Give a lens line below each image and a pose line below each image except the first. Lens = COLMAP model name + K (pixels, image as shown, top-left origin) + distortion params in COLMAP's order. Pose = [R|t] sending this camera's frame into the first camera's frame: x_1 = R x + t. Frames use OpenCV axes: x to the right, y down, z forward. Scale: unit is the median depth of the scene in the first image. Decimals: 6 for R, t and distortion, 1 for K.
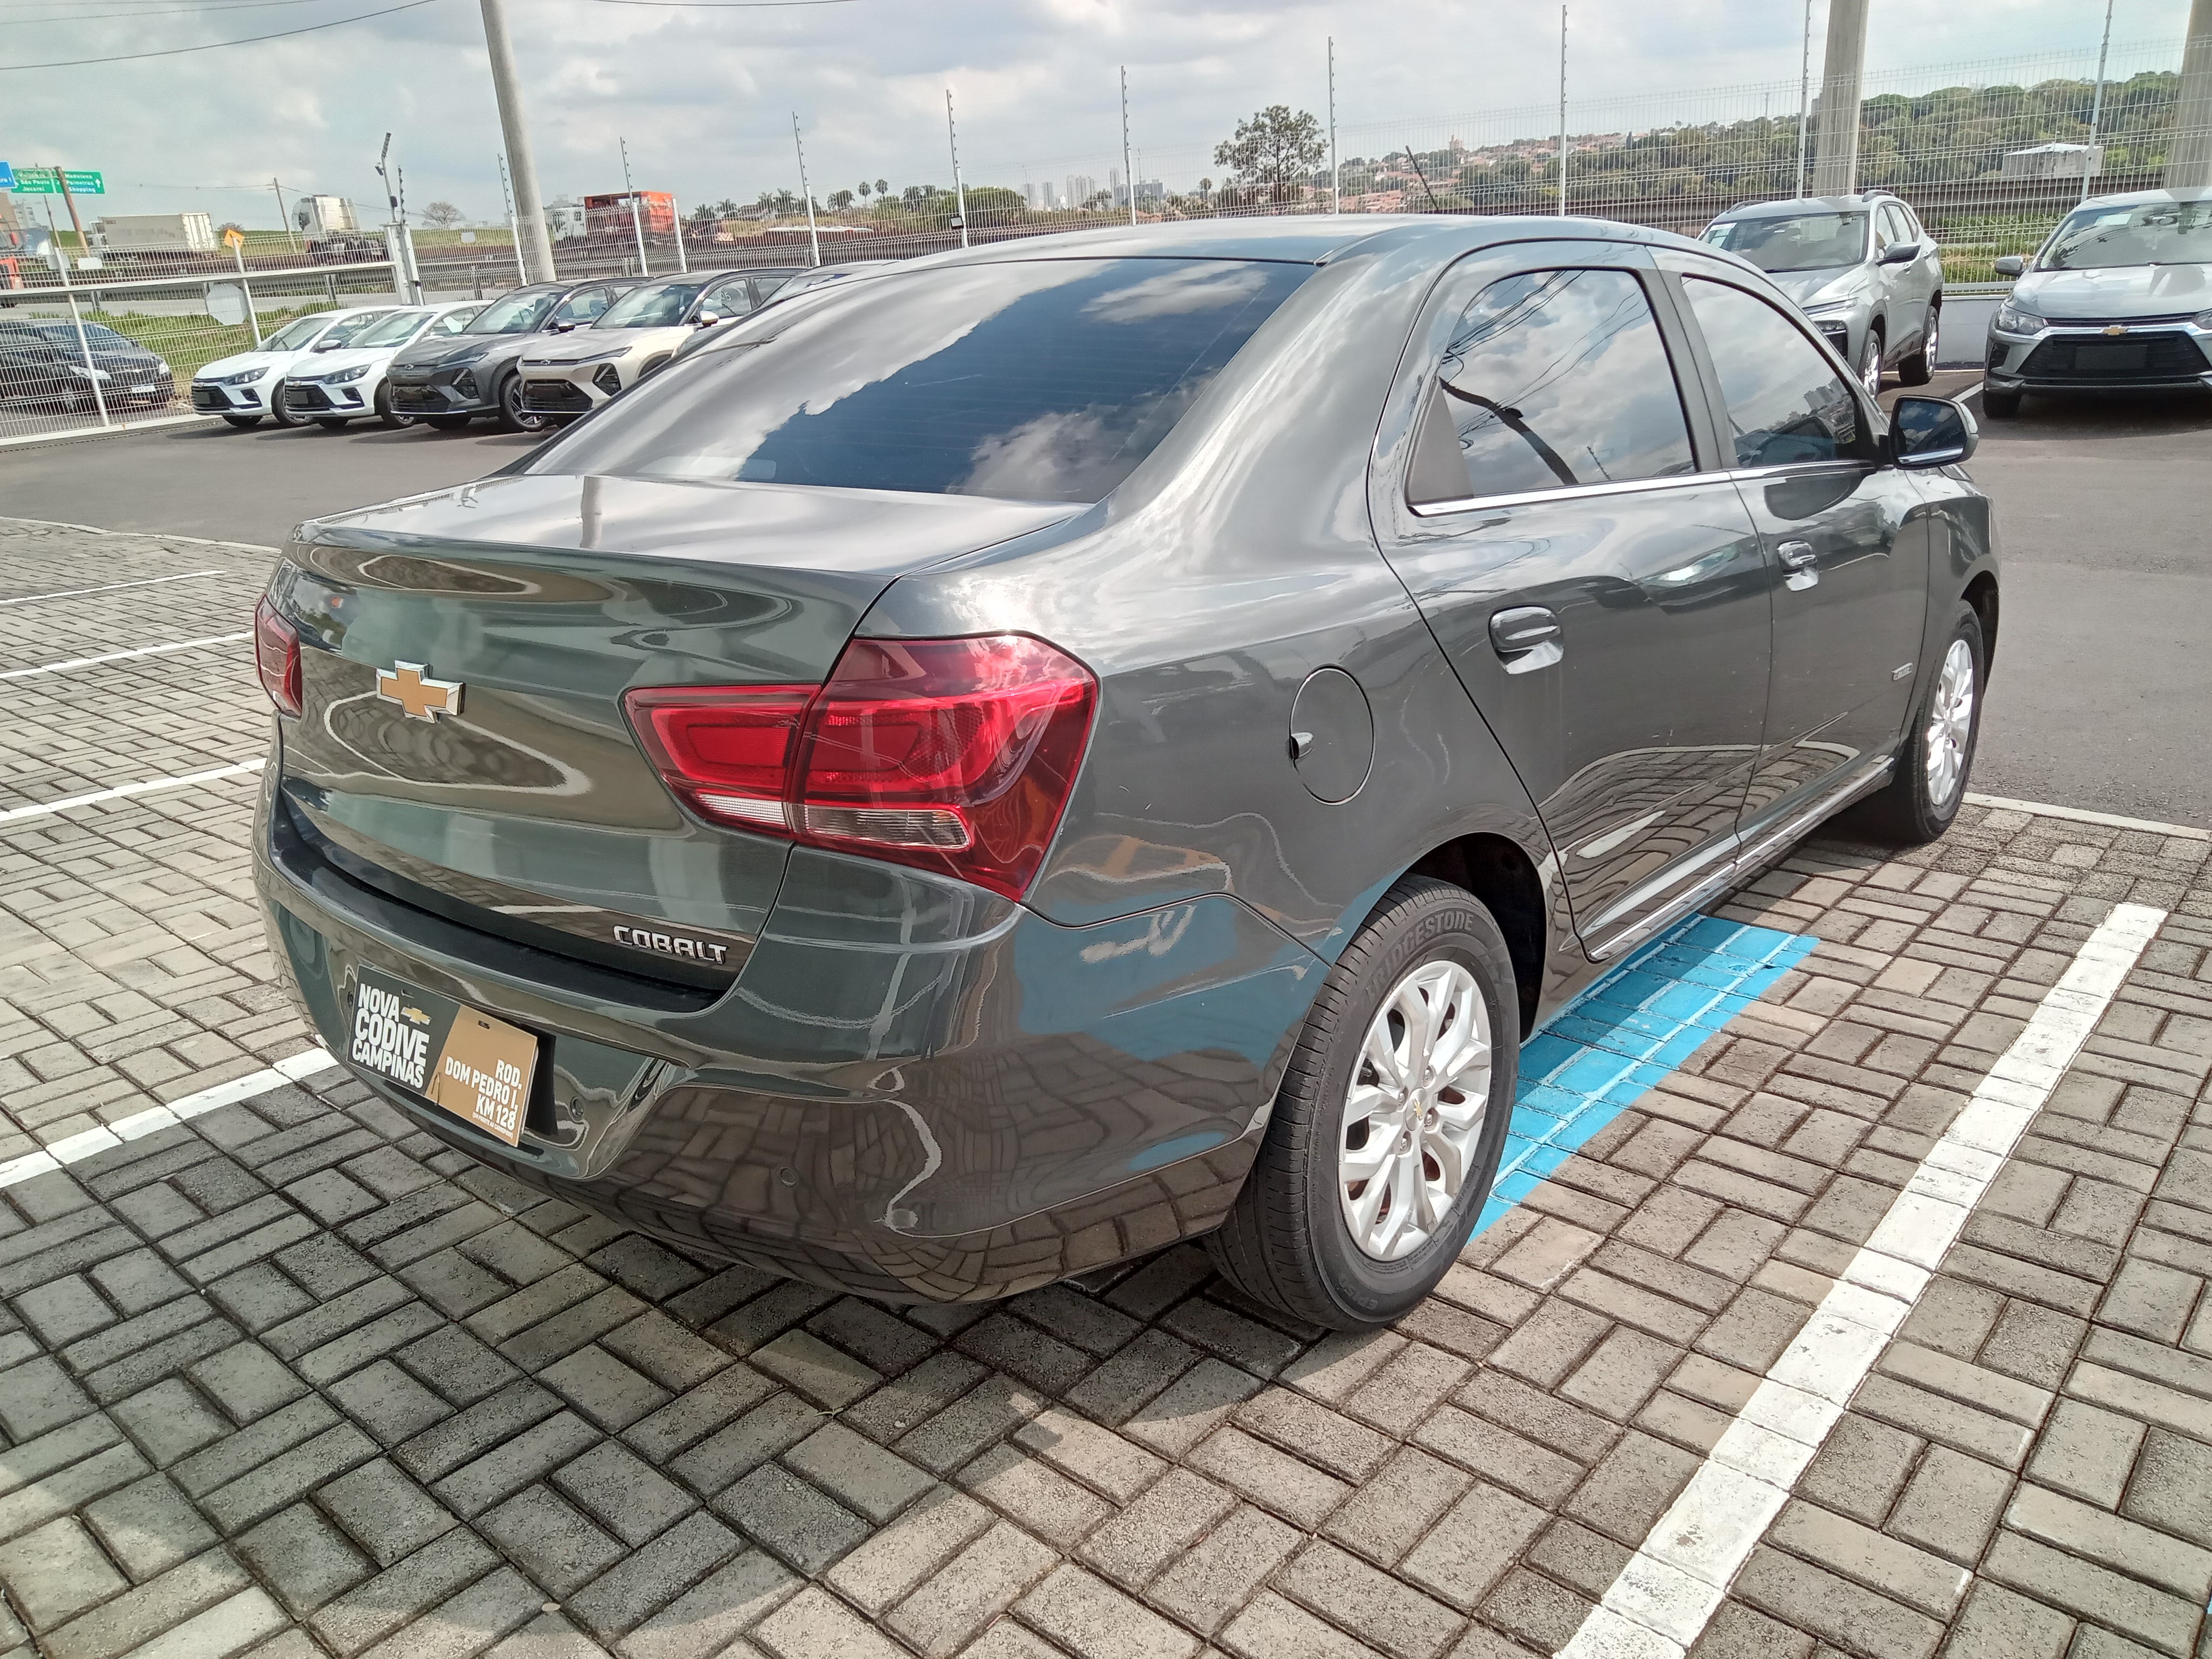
lens RADIAL K [[1623.4, 0, 1108.8], [0, 1623.4, 837.6], [0, 0, 1]] dist [0.087441, -0.123439]
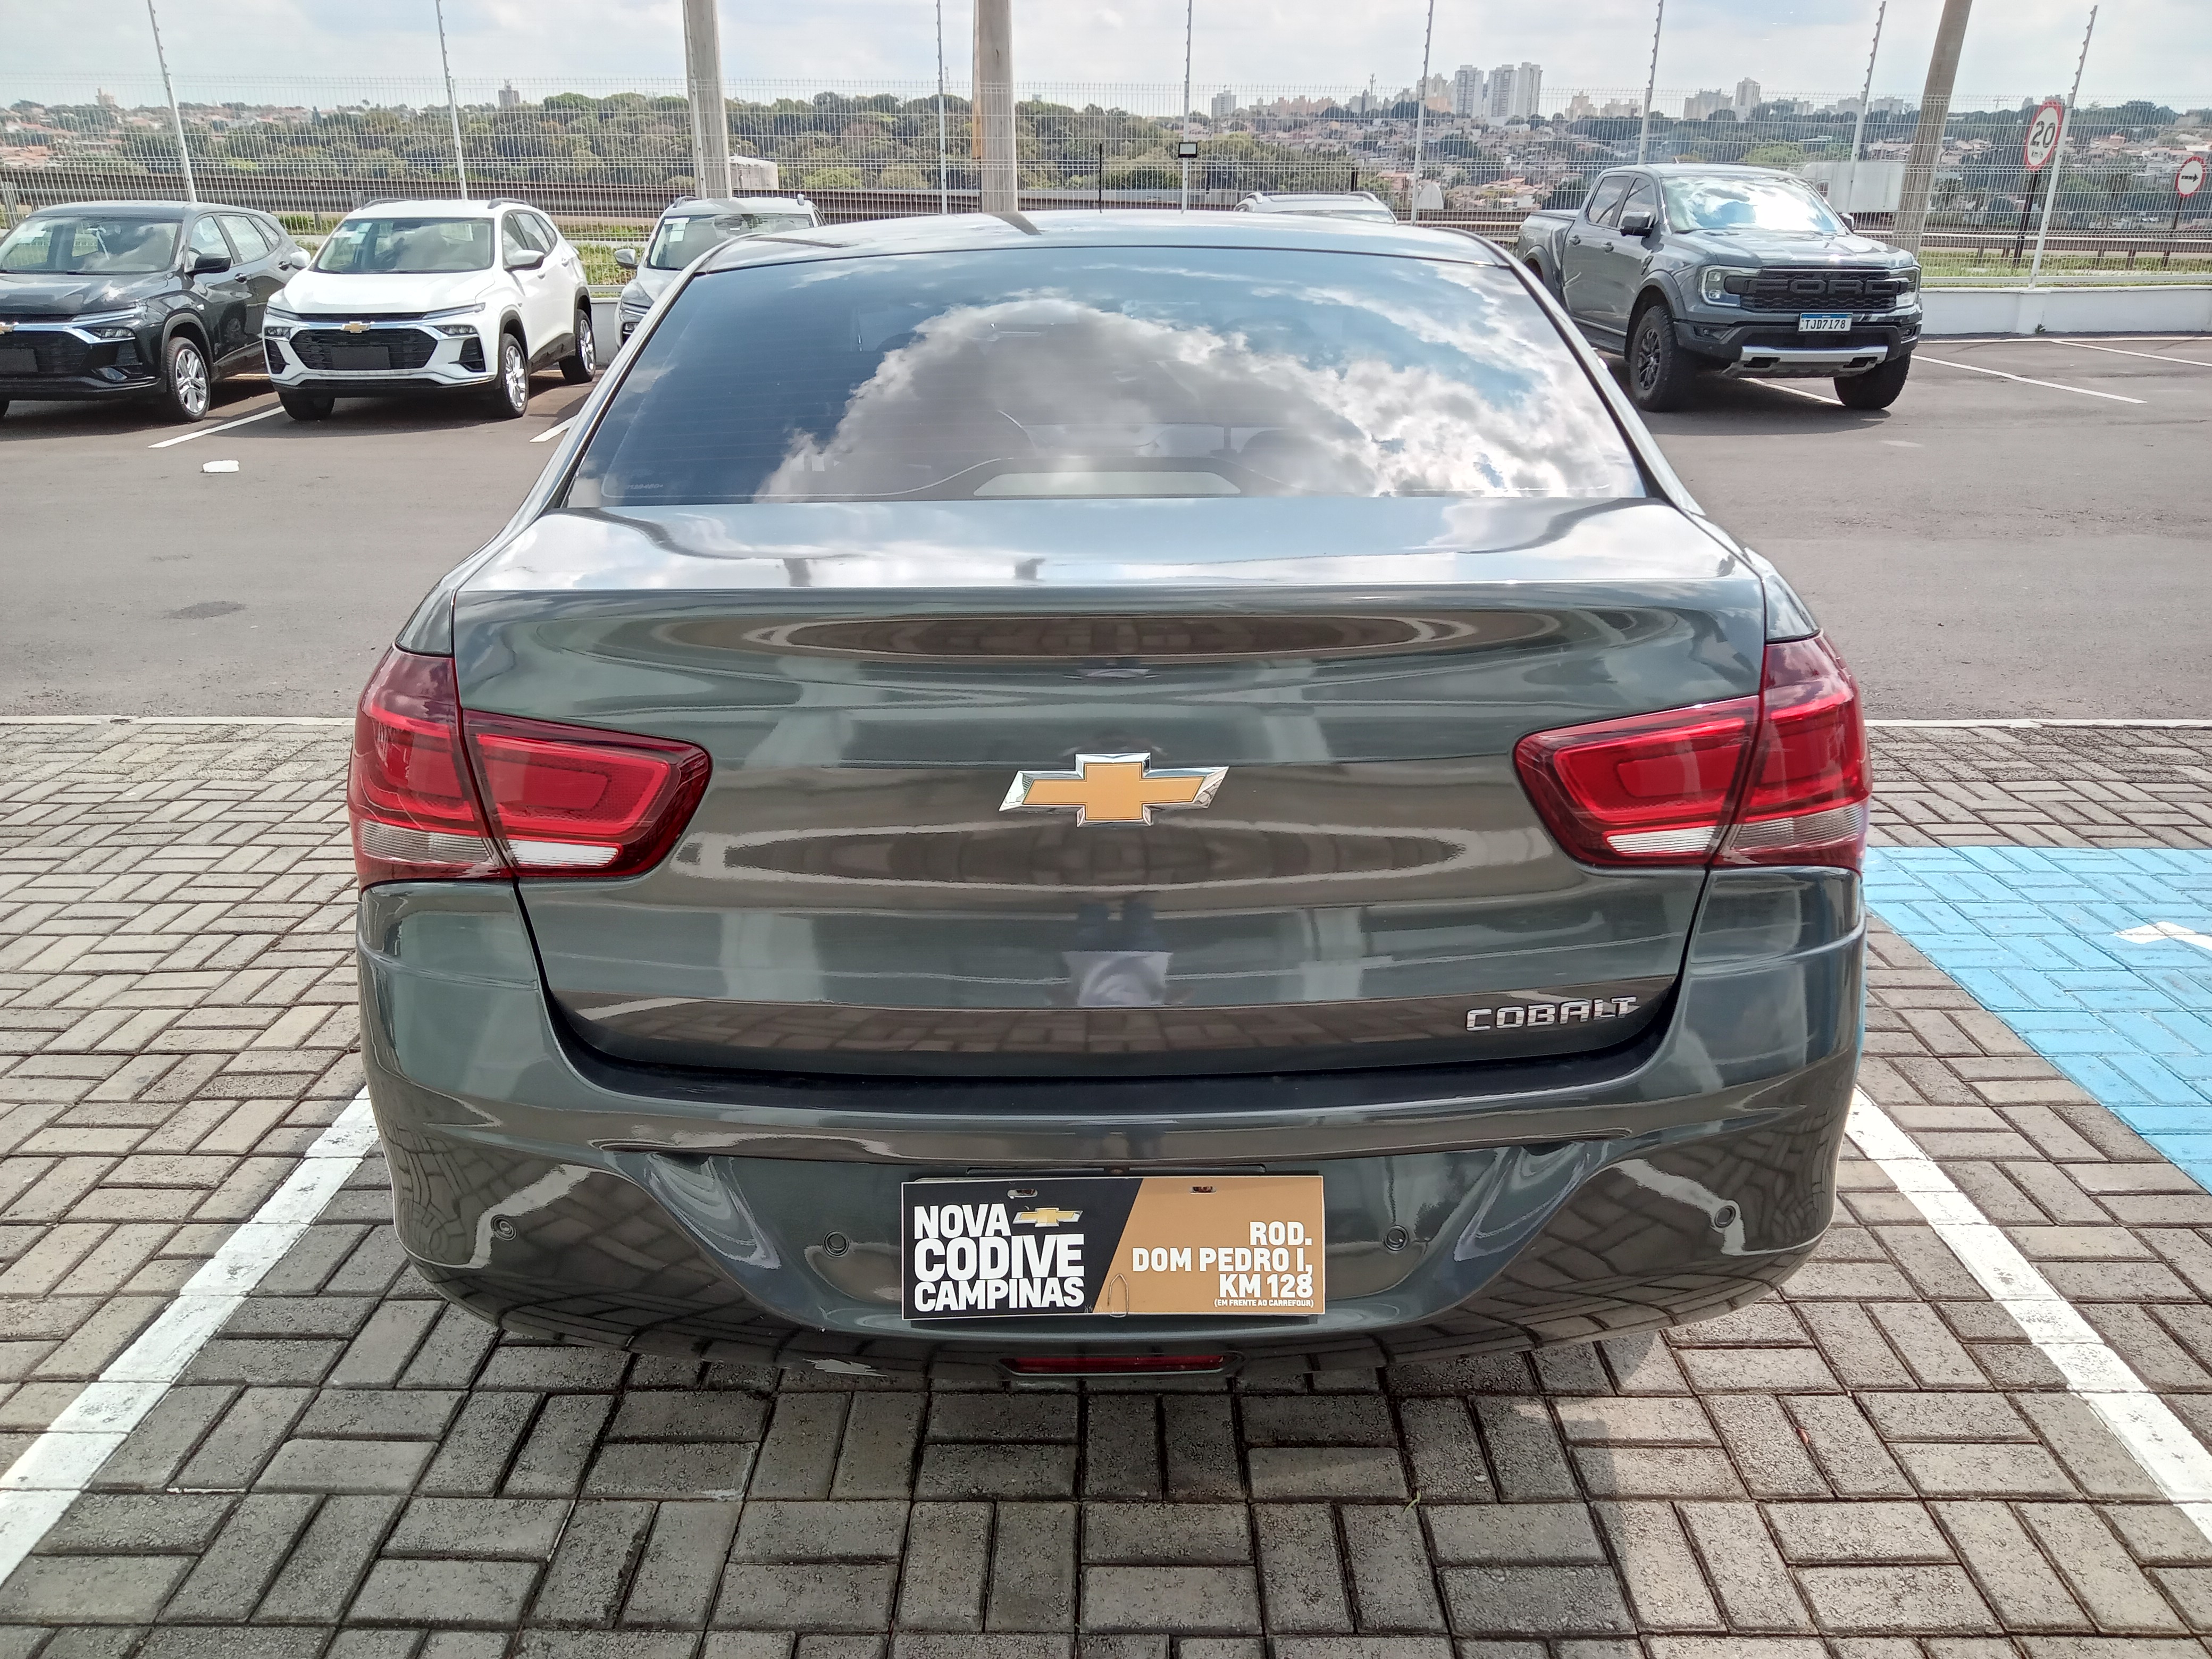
lens RADIAL K [[1664.2, 0, 1110.7], [0, 1664.2, 817.4], [0, 0, 1]] dist [-0.001202, 0.003070]
pose [[0.755976, -0.168145, 0.632635, -0.853079], [0.173457, 0.983355, 0.054086, -0.109454], [-0.631200, 0.068847, 0.772559, 0.374276]]
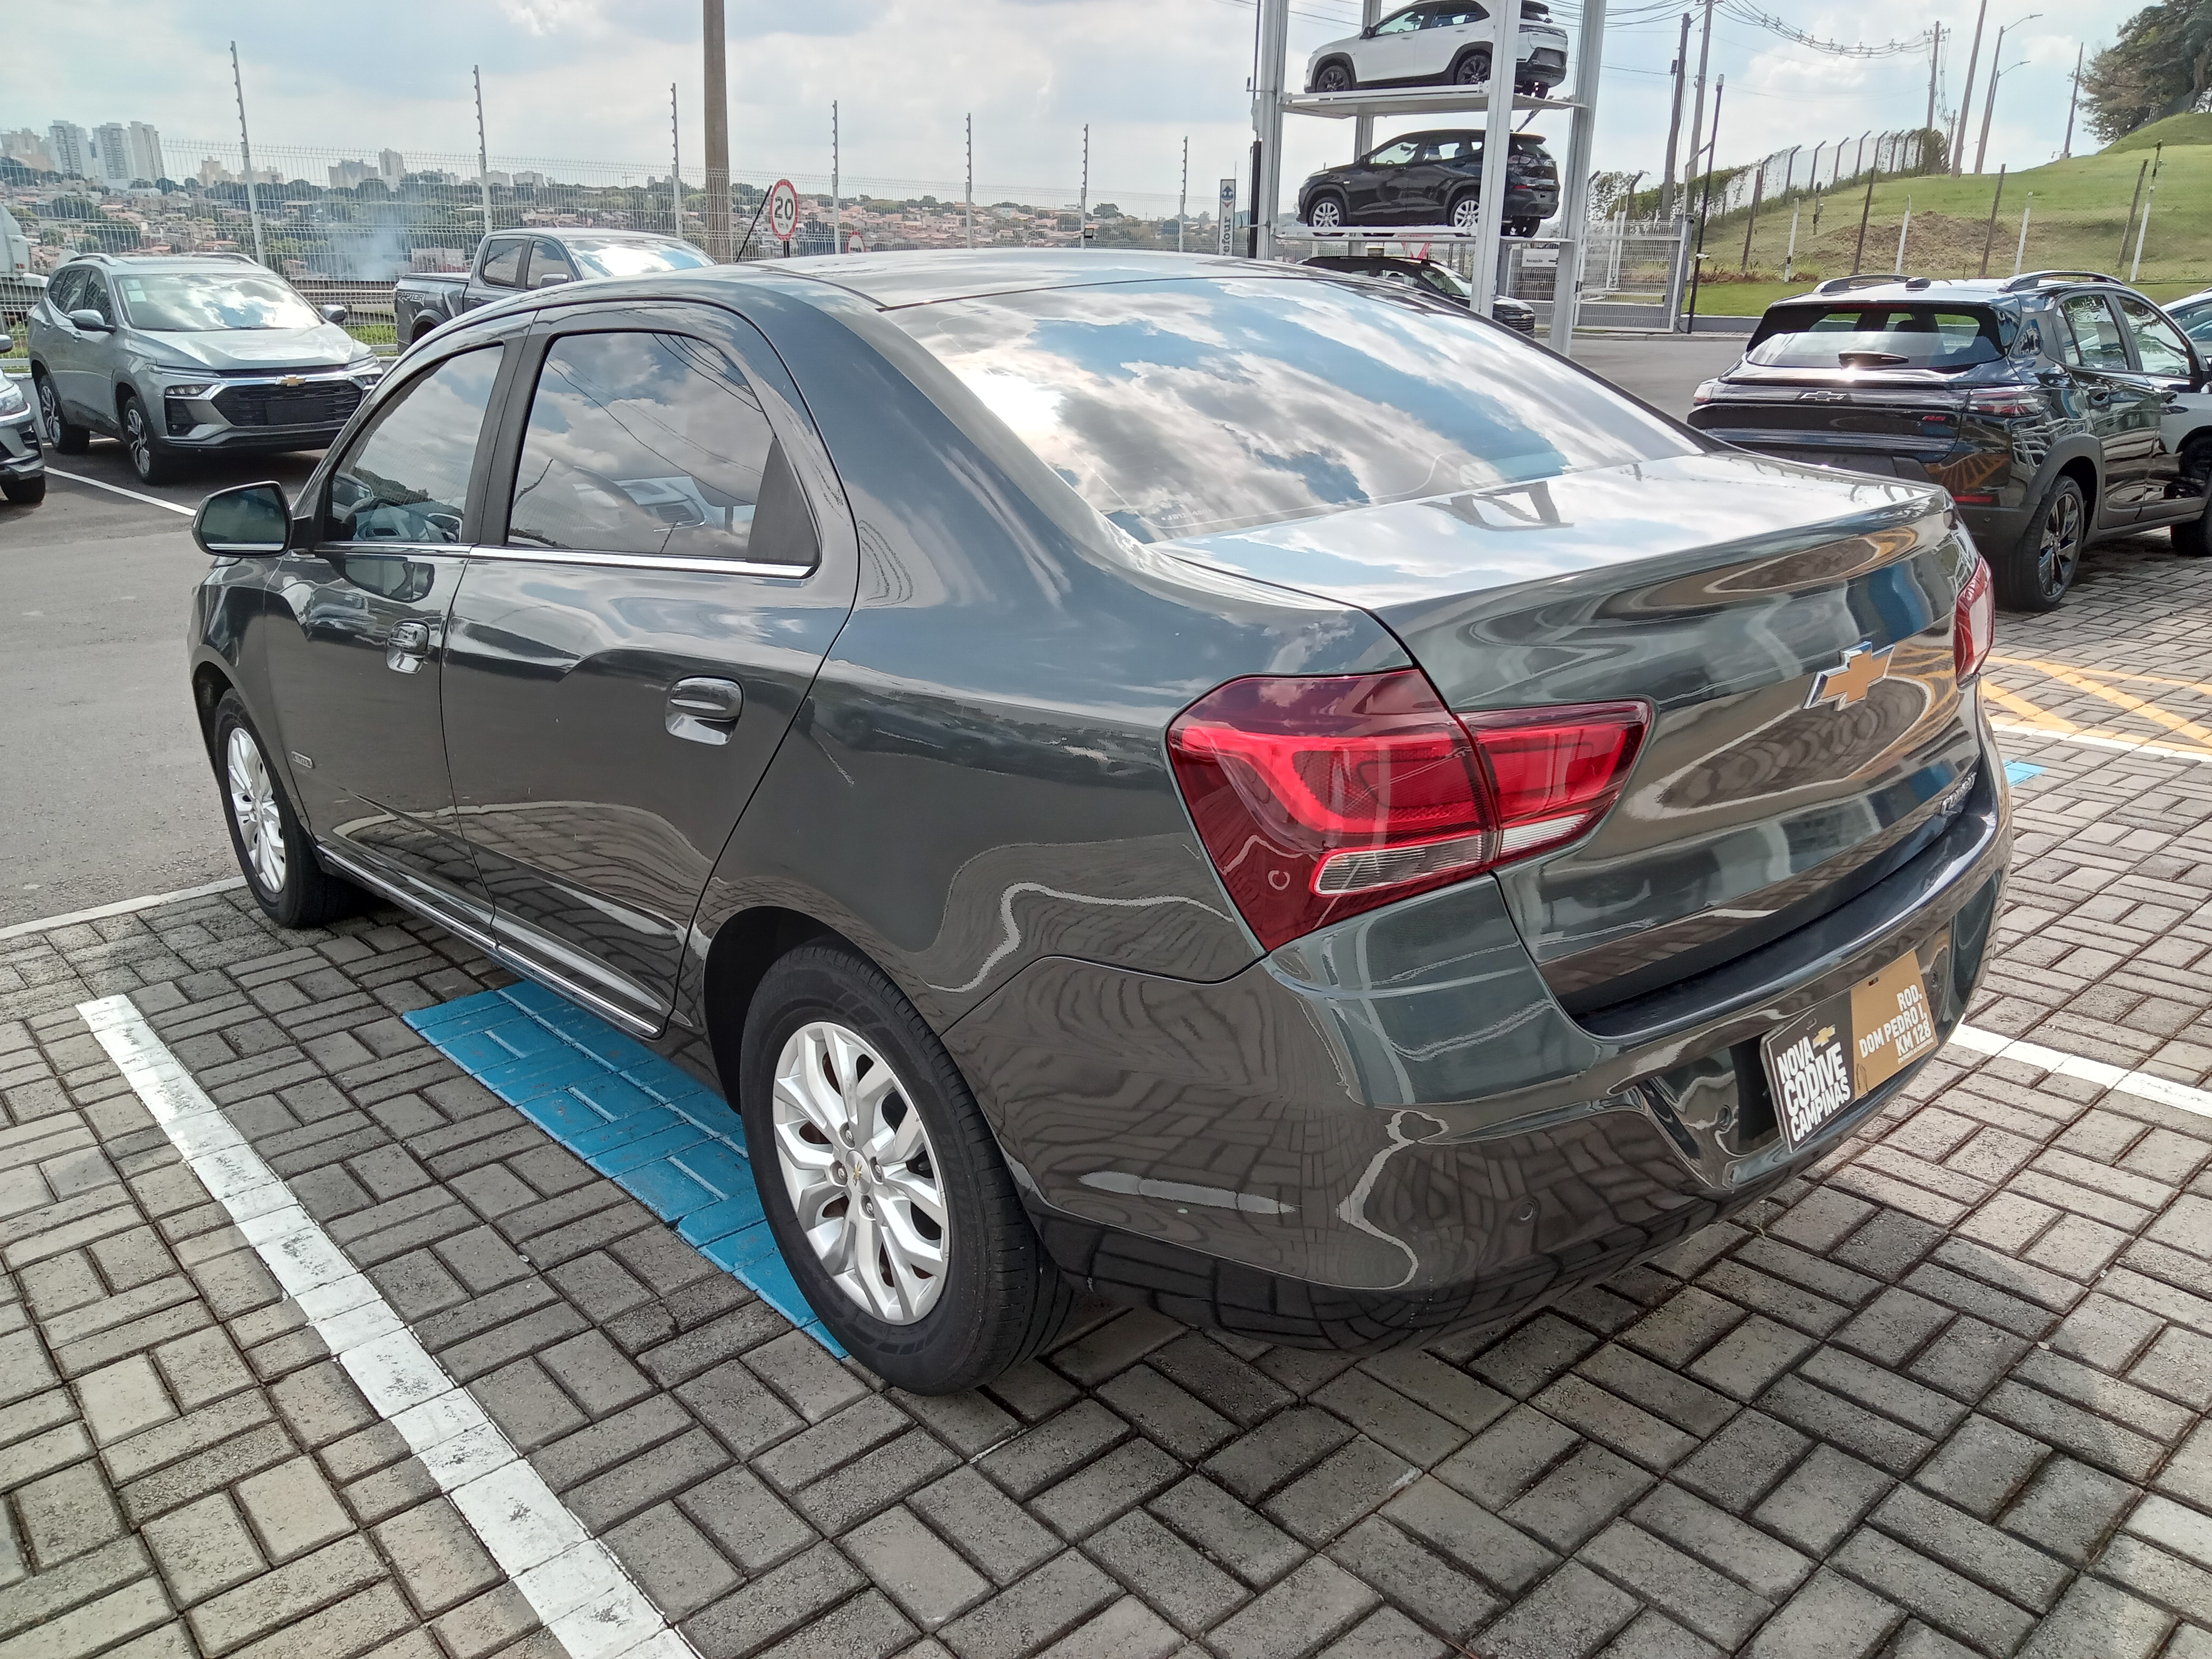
lens RADIAL K [[1647.6, 0, 1106.0], [0, 1647.6, 829.5], [0, 0, 1]] dist [-0.001130, 0.001775]
pose [[0.131171, -0.260579, 0.956500, -1.339015], [0.325255, 0.922742, 0.206778, -0.326394], [-0.936485, 0.283983, 0.205791, 1.153861]]
